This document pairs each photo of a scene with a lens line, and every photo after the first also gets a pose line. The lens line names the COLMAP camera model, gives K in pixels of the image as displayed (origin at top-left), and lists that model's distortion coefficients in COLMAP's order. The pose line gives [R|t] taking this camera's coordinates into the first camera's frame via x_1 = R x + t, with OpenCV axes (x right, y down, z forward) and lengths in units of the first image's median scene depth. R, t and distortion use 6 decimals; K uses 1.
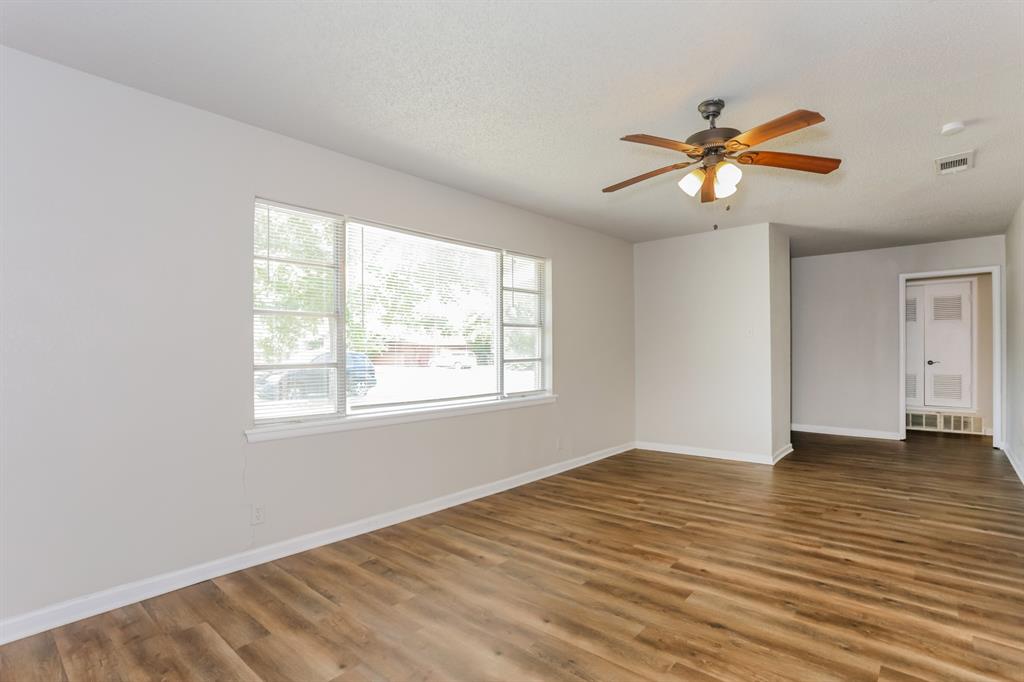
lens RADIAL K [[499.4, 0, 519.3], [0, 499.4, 338.1], [0, 0, 1]] dist [-0.031031, 0.001662]
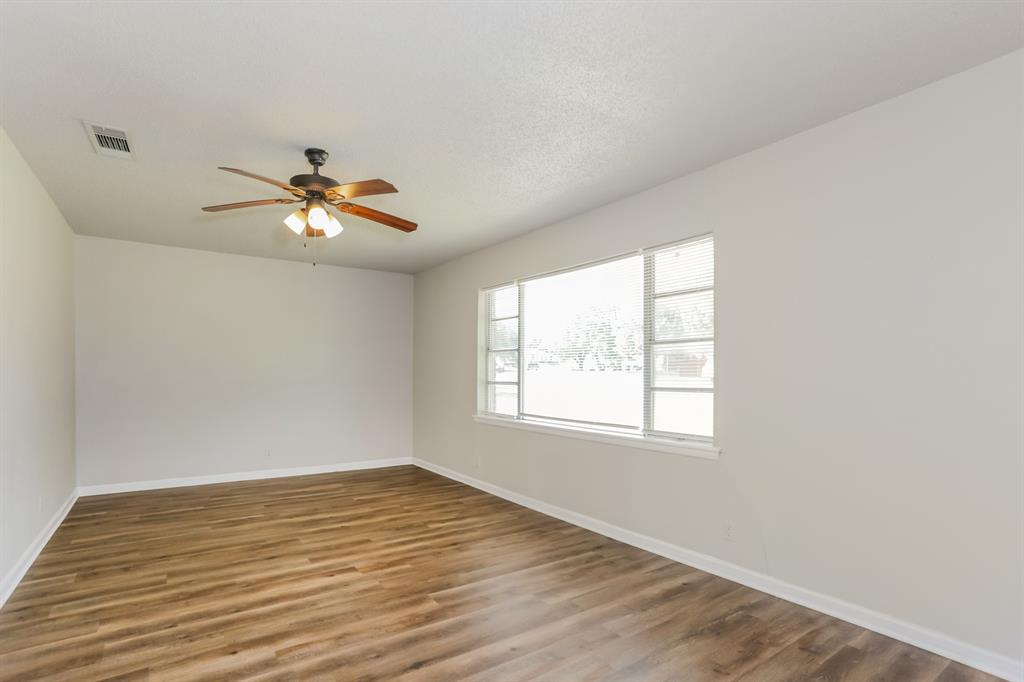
lens RADIAL K [[504.8, 0, 511.5], [0, 504.8, 369.8], [0, 0, 1]] dist [-0.033627, -0.000130]
pose [[-0.250180, -0.004677, -0.968188, 1.304989], [0.026751, 0.999573, -0.011741, 0.032864], [0.967830, -0.028838, -0.249948, 1.618855]]
